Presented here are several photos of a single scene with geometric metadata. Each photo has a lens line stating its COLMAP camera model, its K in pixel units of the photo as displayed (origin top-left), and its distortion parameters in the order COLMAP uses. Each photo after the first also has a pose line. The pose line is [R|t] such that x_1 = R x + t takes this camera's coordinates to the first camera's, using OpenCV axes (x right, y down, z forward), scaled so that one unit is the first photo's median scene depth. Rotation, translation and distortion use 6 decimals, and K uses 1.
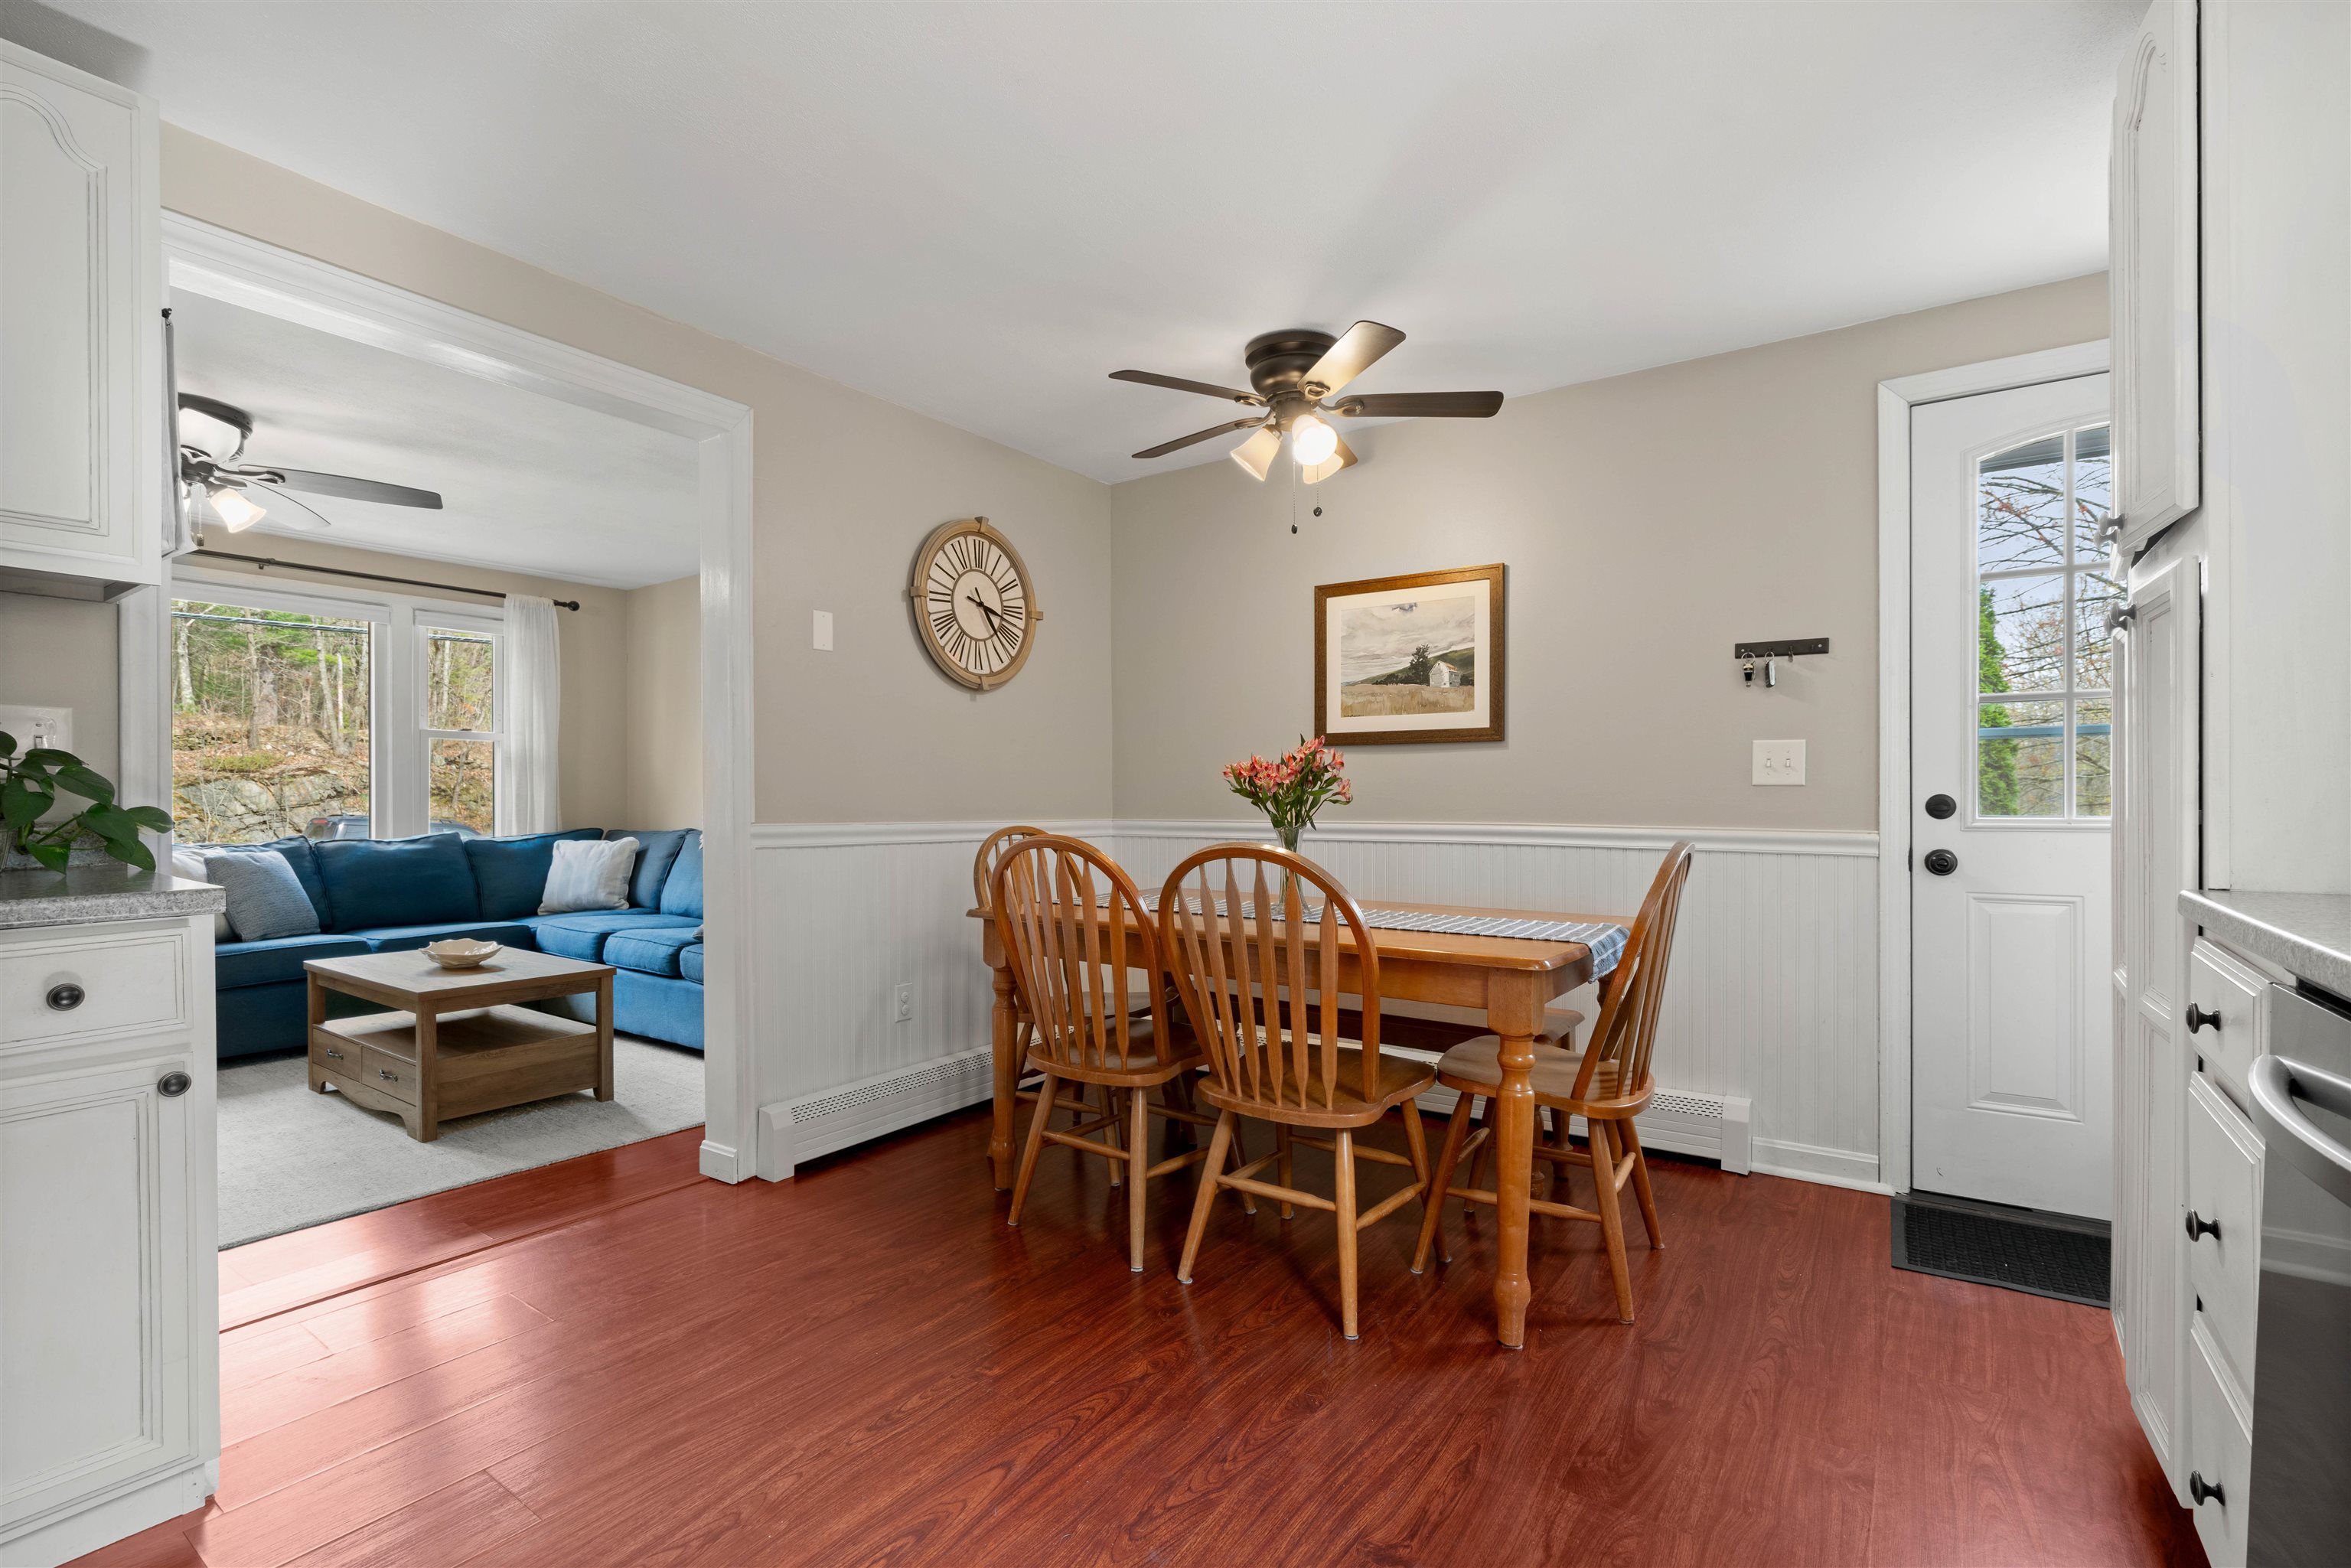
lens RADIAL K [[1068.4, 0, 1161.9], [0, 1068.4, 795.0], [0, 0, 1]] dist [0.000623, 0.000038]
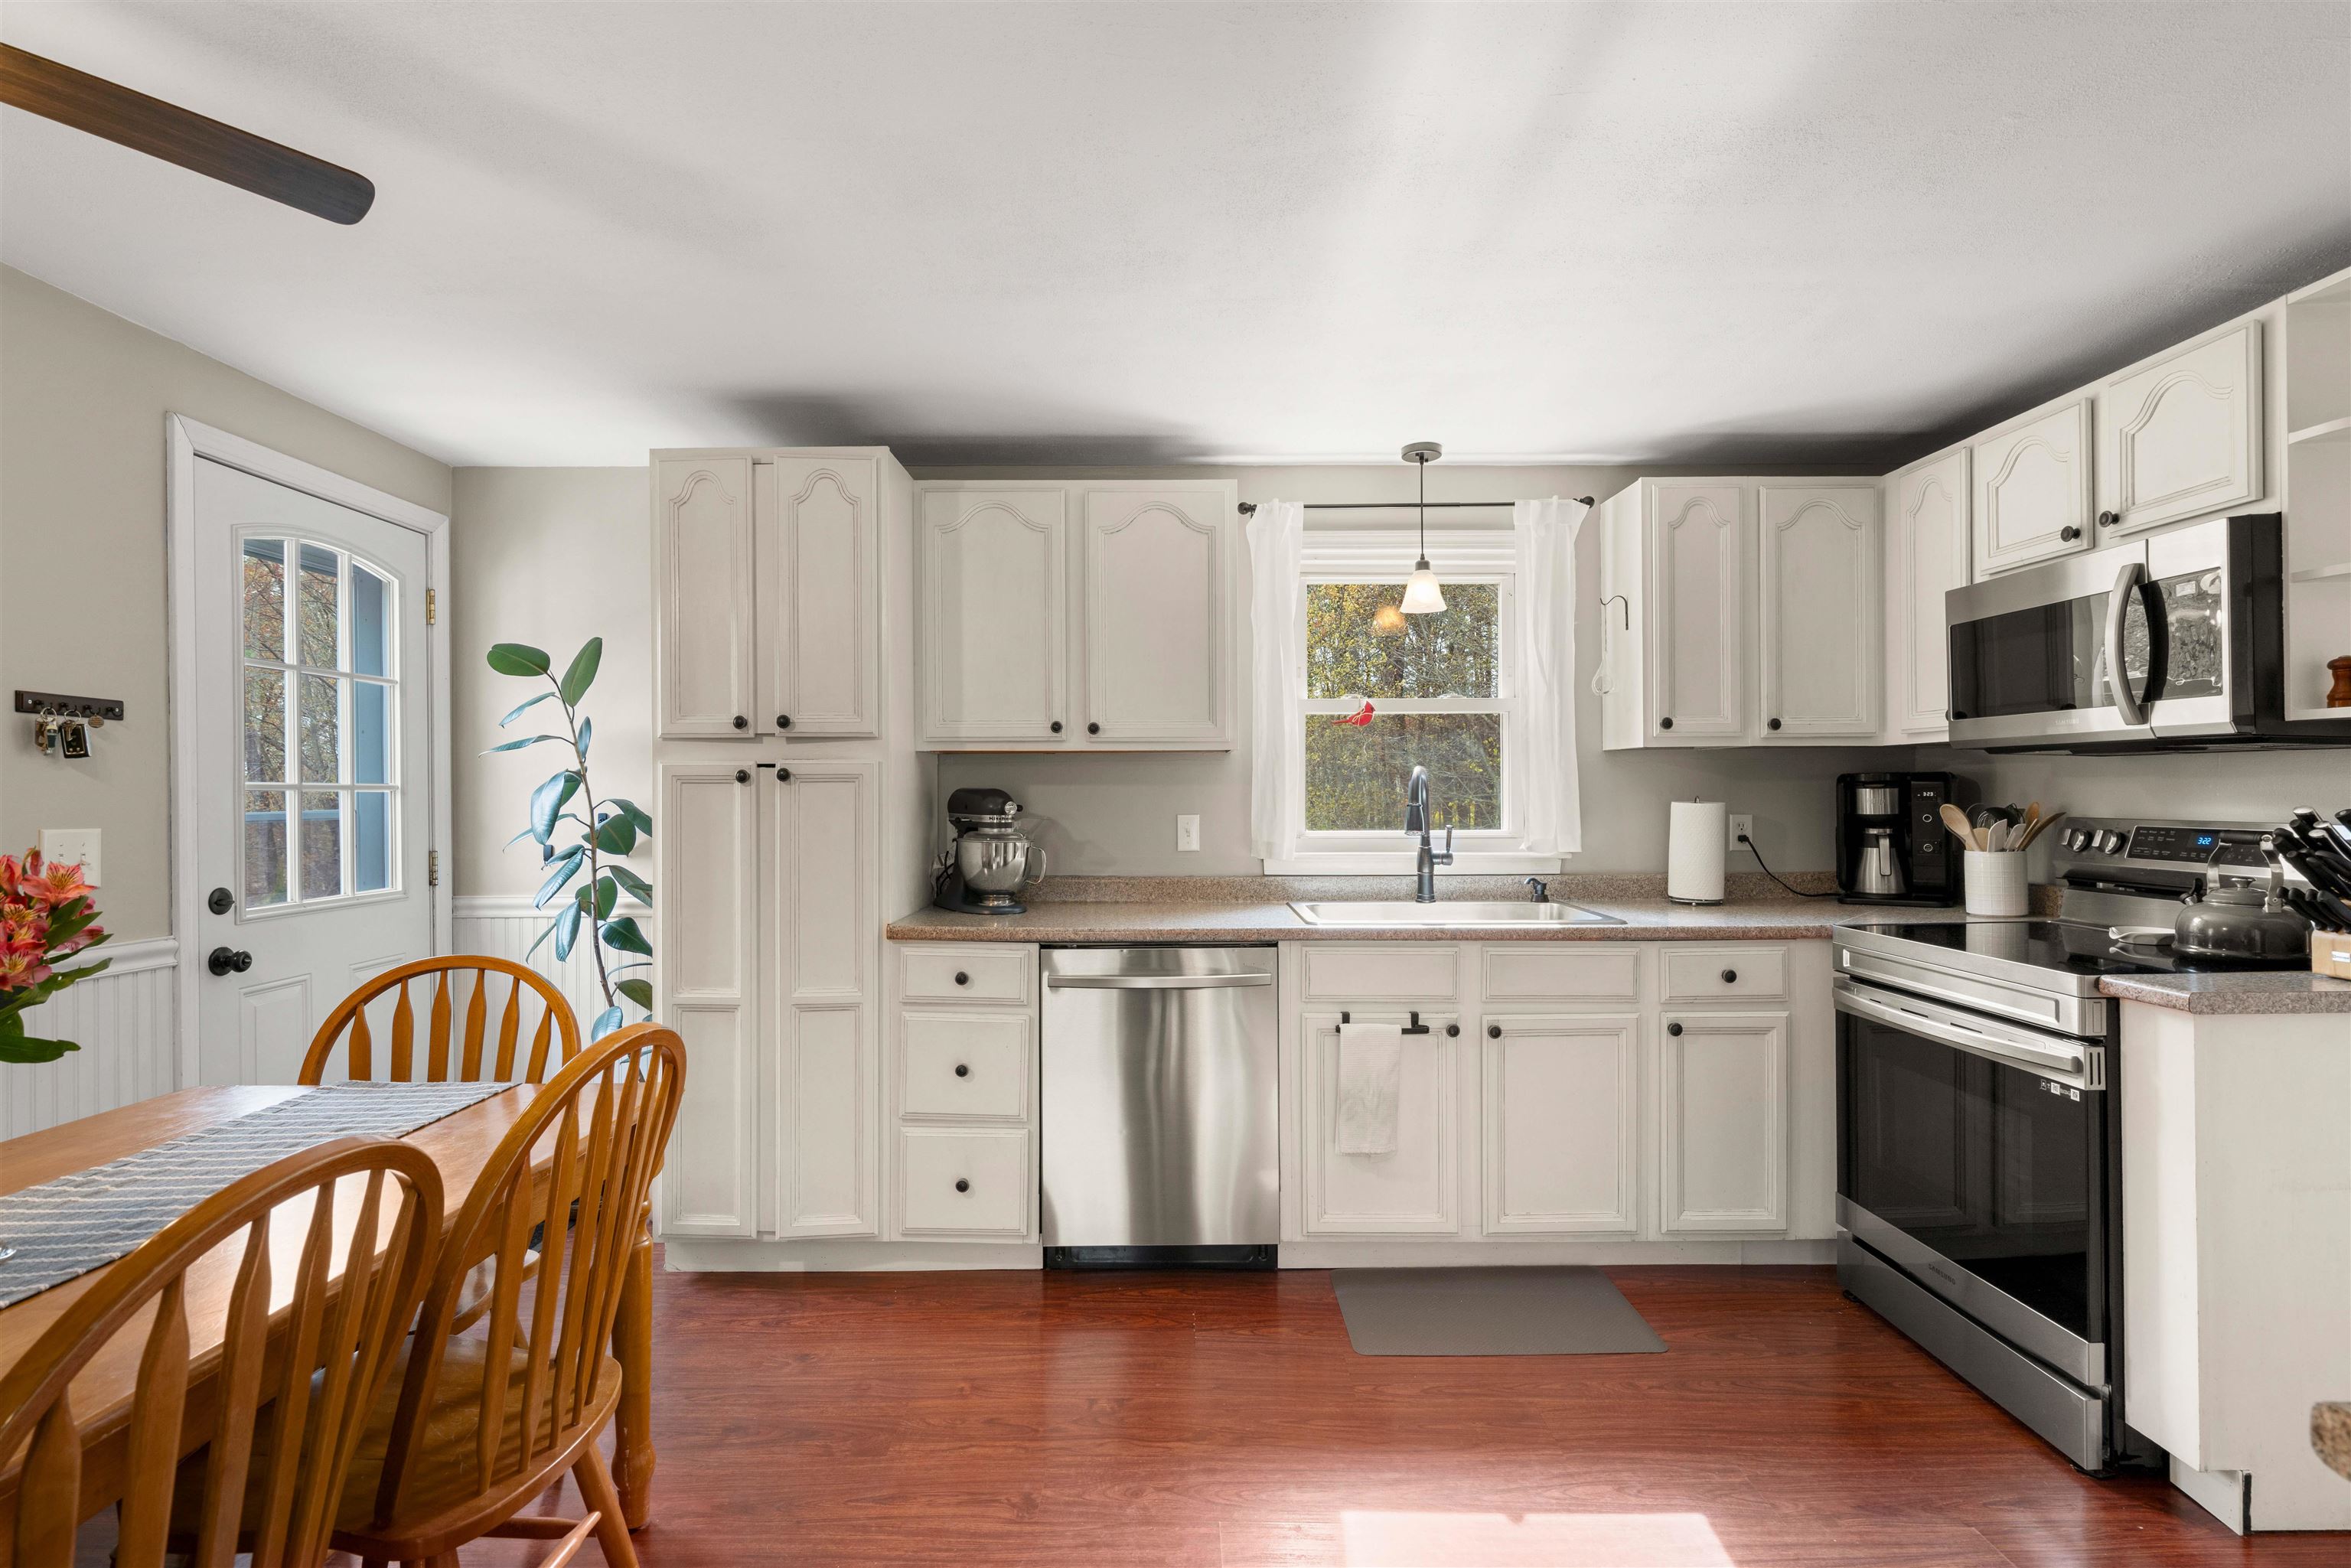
lens RADIAL K [[1099.3, 0, 1174.4], [0, 1099.3, 793.9], [0, 0, 1]] dist [0.001587, 0.000250]
pose [[-0.577708, 0.008816, 0.816196, -0.408811], [0.003539, 0.999959, -0.008296, -0.055133], [-0.816236, -0.001904, -0.577715, 0.676129]]
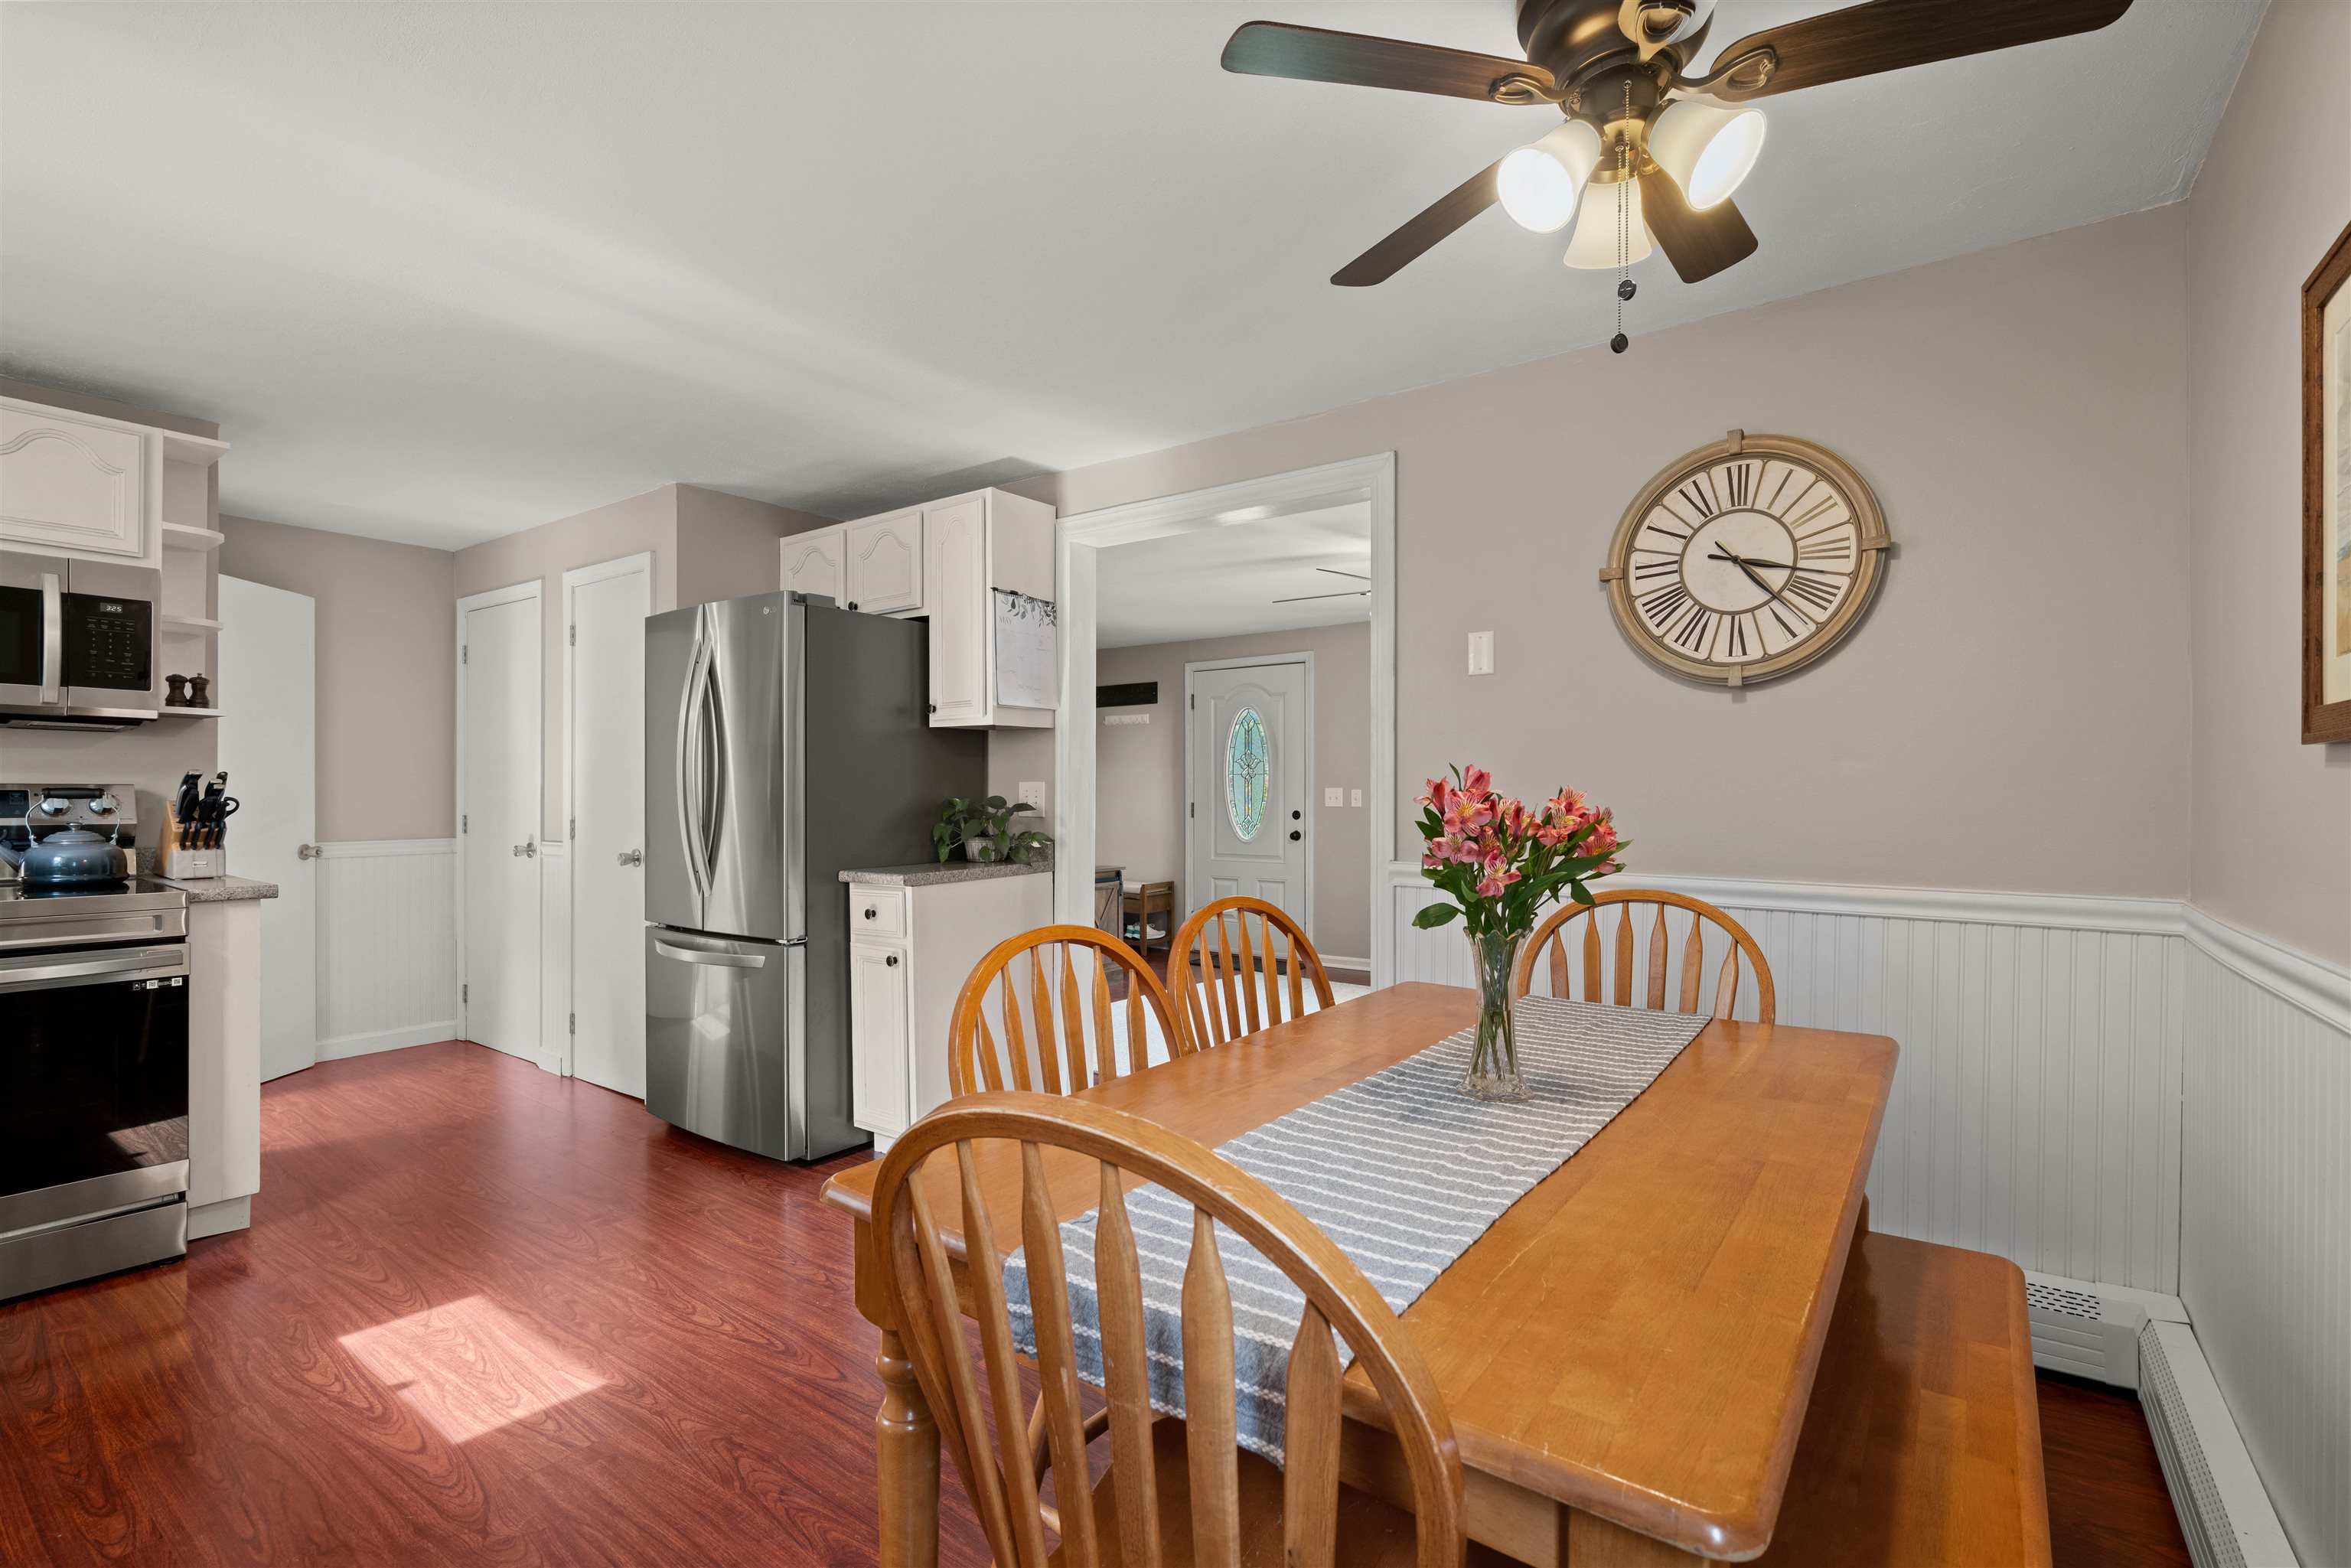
lens RADIAL K [[1068.4, 0, 1178.5], [0, 1068.4, 789.6], [0, 0, 1]] dist [0.000623, 0.000038]
pose [[-0.017358, 0.006207, -0.999830, 0.531960], [0.002472, 0.999978, 0.006165, -0.038919], [0.999846, -0.002365, -0.017373, 0.678891]]
